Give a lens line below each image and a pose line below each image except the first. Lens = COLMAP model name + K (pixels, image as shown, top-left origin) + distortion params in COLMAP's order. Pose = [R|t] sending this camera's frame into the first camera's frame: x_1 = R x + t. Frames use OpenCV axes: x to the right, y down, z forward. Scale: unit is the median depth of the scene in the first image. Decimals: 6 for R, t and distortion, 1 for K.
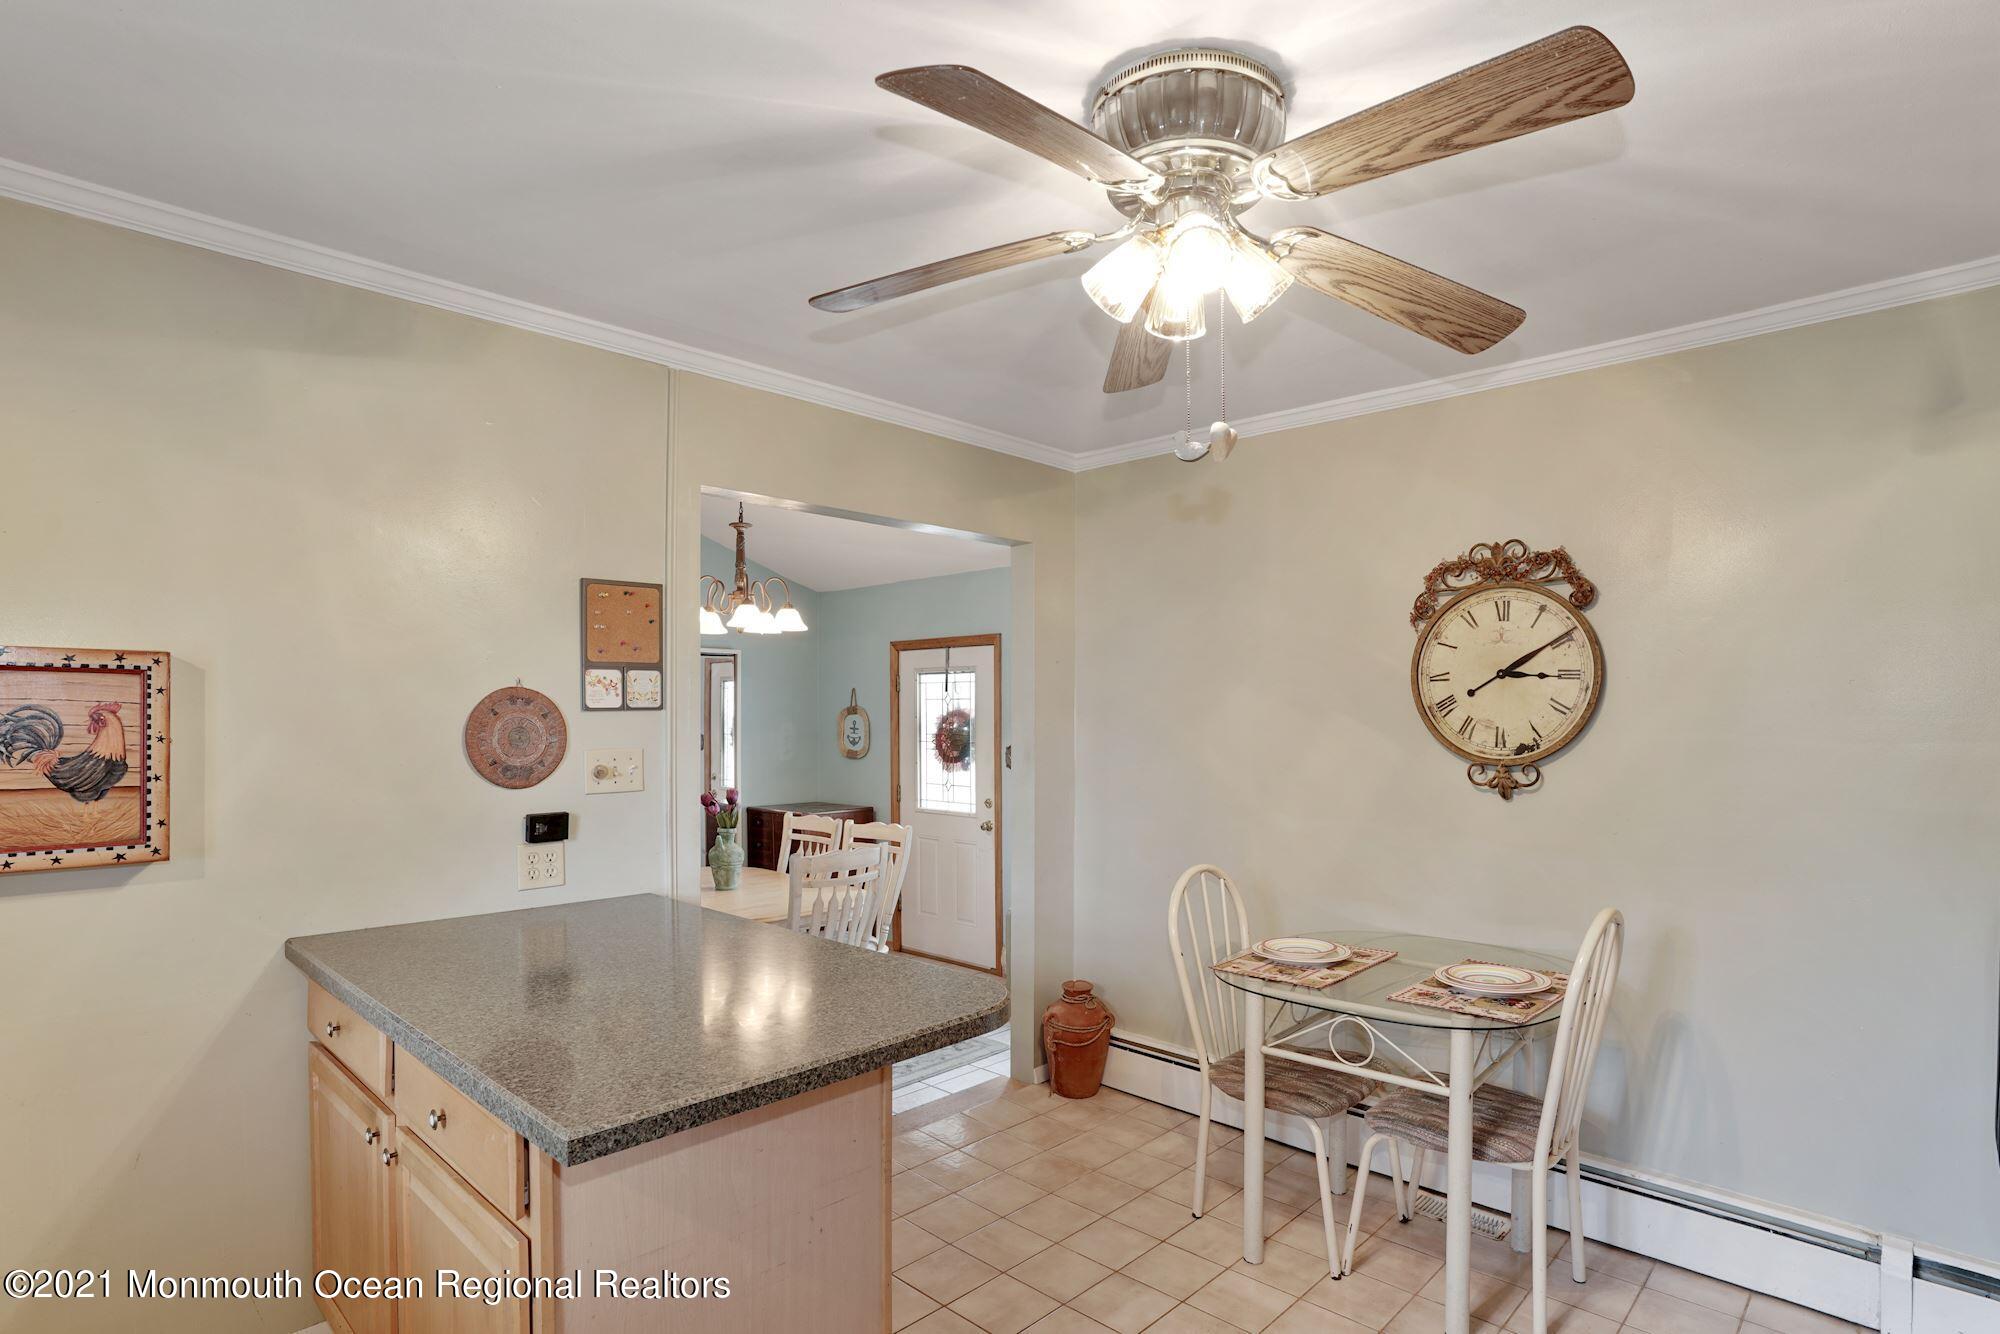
lens RADIAL K [[1076.4, 0, 998.1], [0, 1076.4, 705.4], [0, 0, 1]] dist [0.000409, 0.000147]
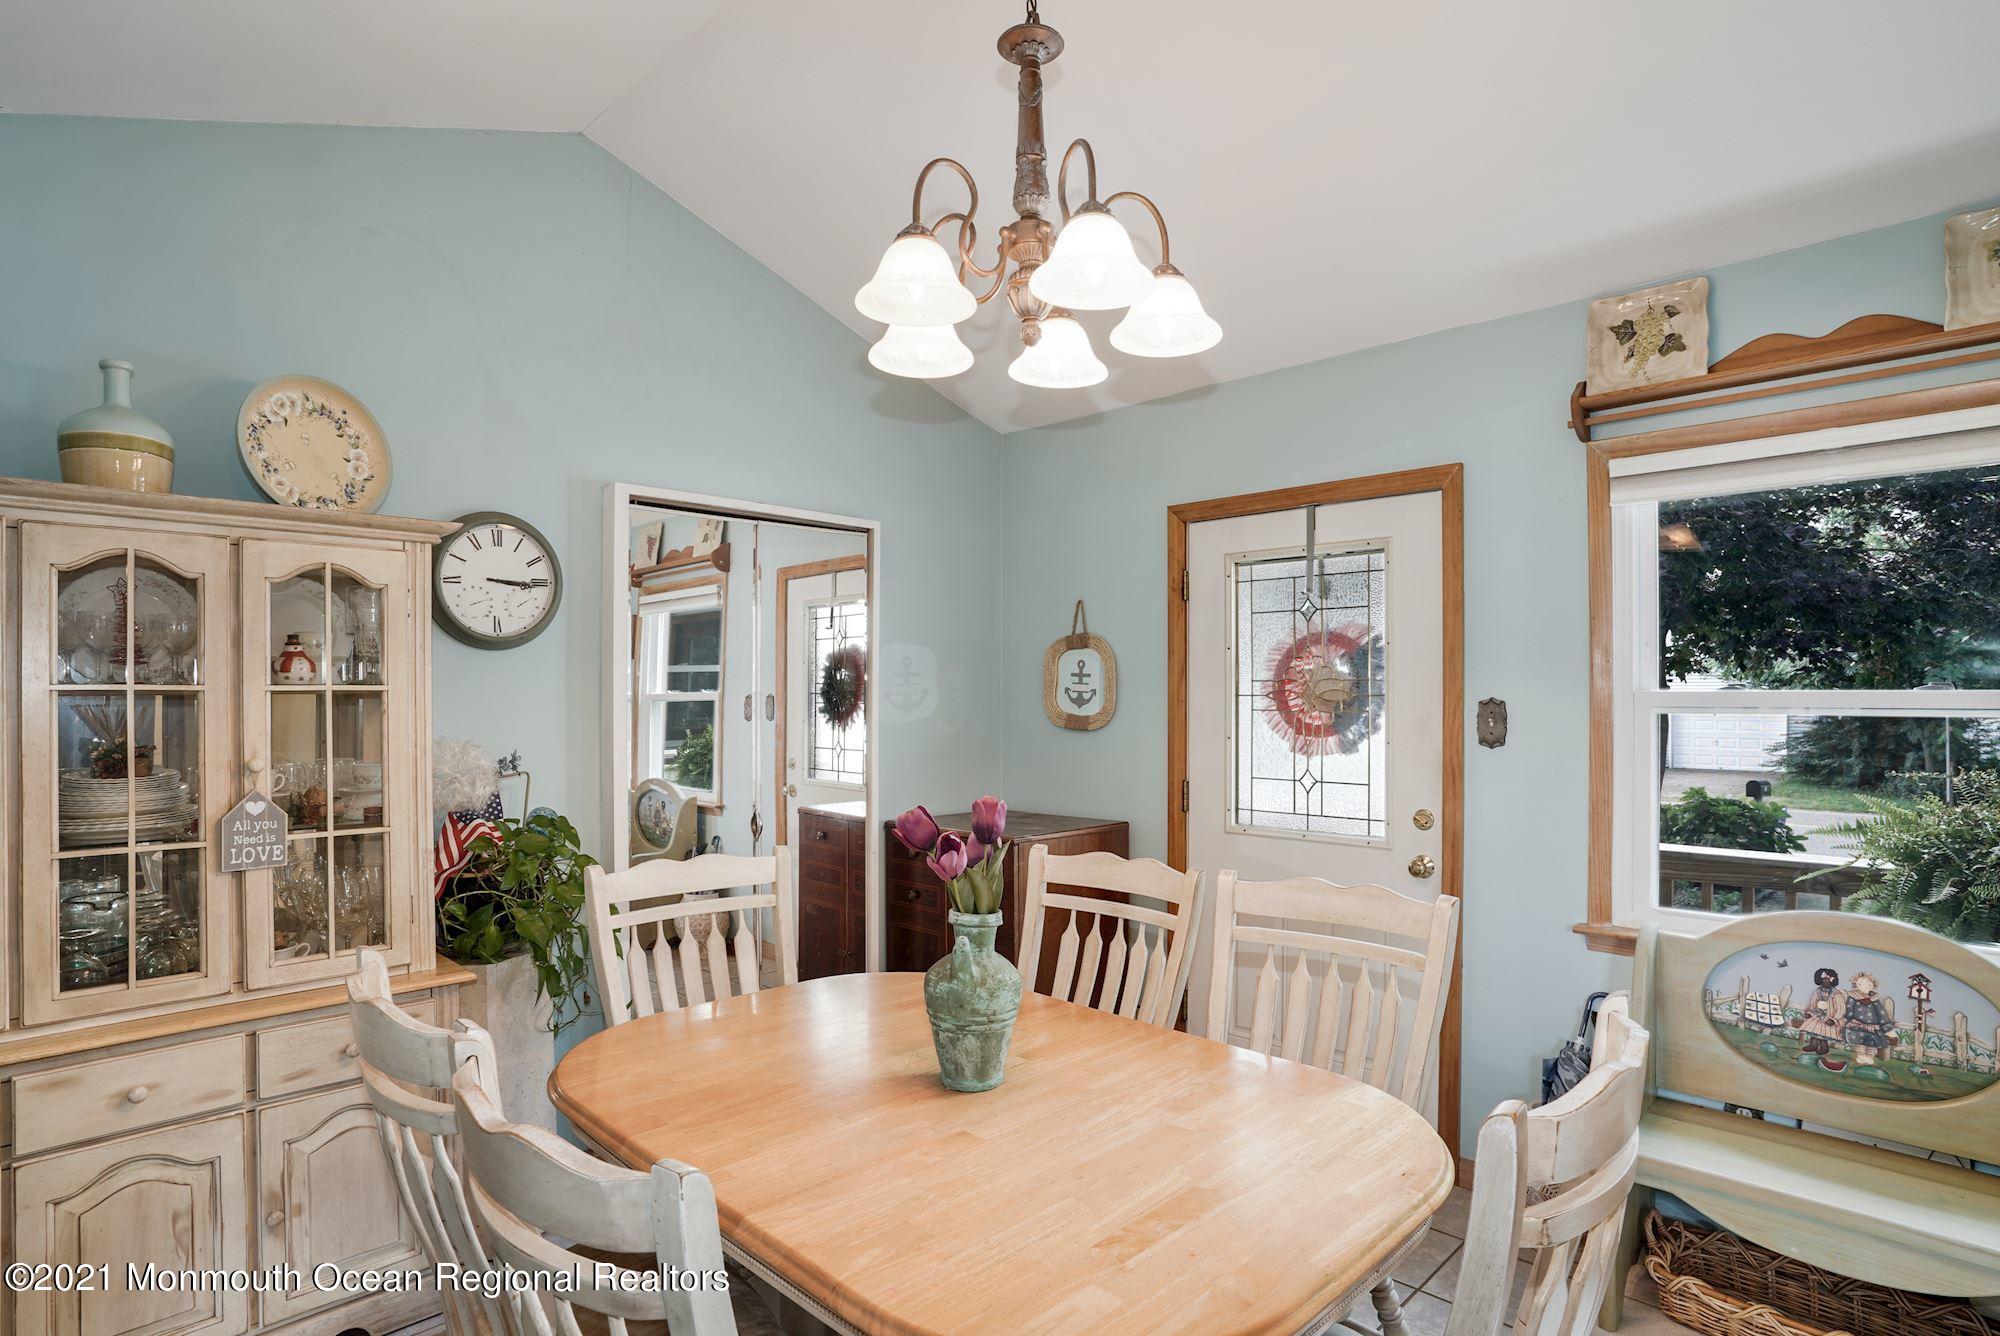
lens RADIAL K [[1031.8, 0, 1009.8], [0, 1031.8, 671.0], [0, 0, 1]] dist [-0.017115, 0.000061]
pose [[0.999737, 0.004800, 0.022439, -0.190861], [-0.004273, 0.999715, -0.023484, 0.033486], [-0.022545, 0.023382, 0.999472, 0.507798]]
